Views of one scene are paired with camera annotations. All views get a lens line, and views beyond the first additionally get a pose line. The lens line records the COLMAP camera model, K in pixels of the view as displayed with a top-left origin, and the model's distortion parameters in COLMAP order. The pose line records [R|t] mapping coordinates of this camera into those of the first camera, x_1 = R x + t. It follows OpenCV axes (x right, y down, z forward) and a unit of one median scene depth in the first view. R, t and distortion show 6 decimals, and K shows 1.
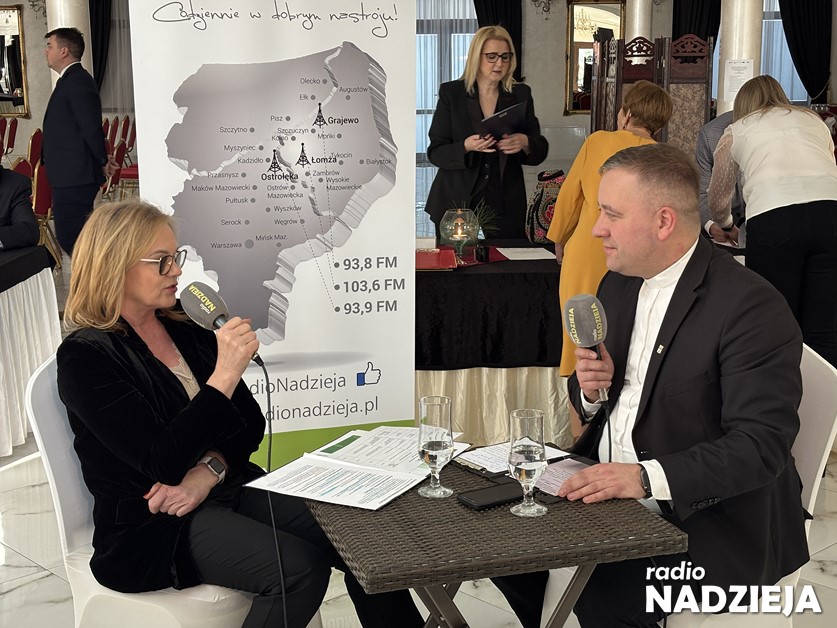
lens RADIAL K [[1263.5, 0, 423.8], [0, 1263.5, 306.7], [0, 0, 1]] dist [0.262310, -1.011690]
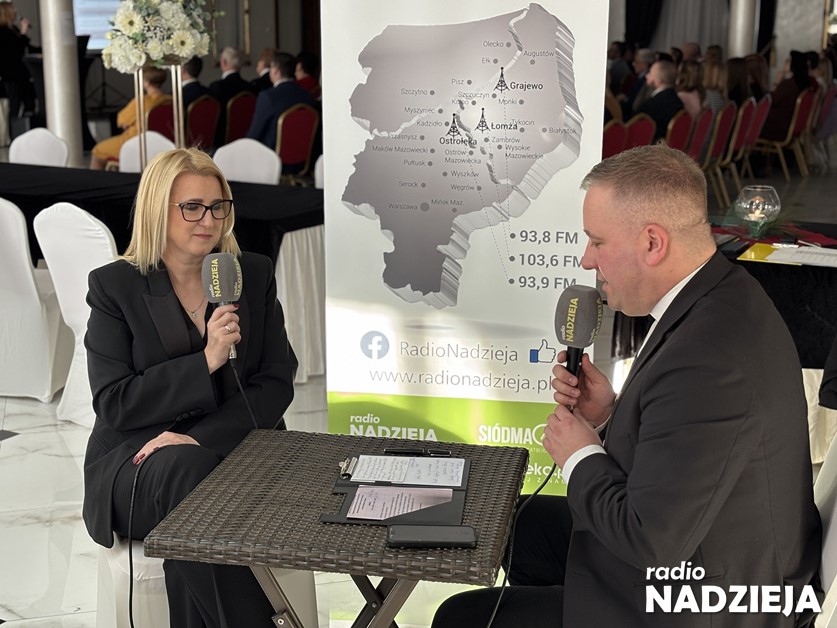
lens RADIAL K [[1270.3, 0, 413.4], [0, 1270.3, 322.6], [0, 0, 1]] dist [0.239111, -0.948406]
pose [[0.884051, 0.124438, -0.450521, 0.320425], [-0.102137, 0.992045, 0.073589, -0.031799], [0.456094, -0.019042, 0.889728, 0.097428]]
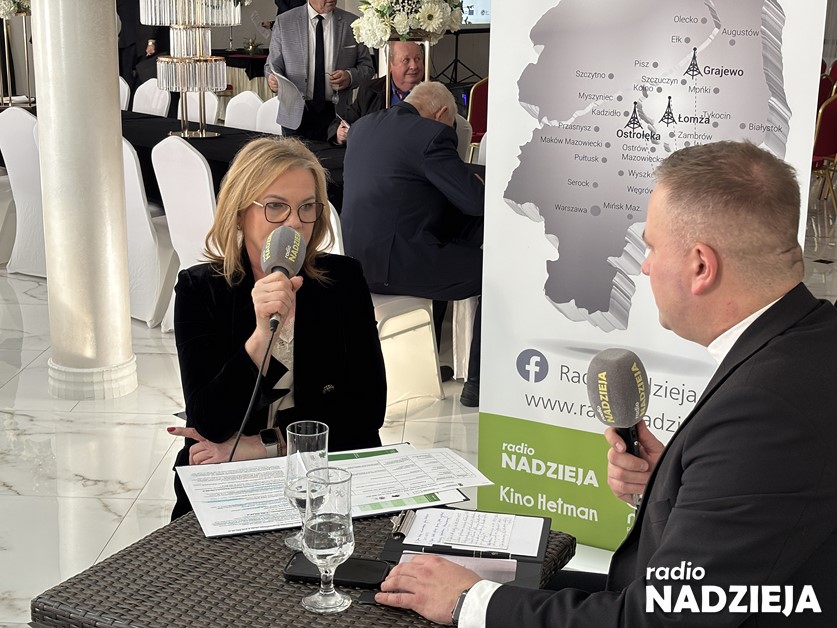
lens RADIAL K [[1263.5, 0, 418.5], [0, 1263.5, 314.0], [0, 0, 1]] dist [0.270148, -1.124056]
pose [[0.704151, 0.199666, -0.681399, 0.374498], [-0.161275, 0.979542, 0.120369, -0.065101], [0.691493, 0.025134, 0.721946, 0.303853]]
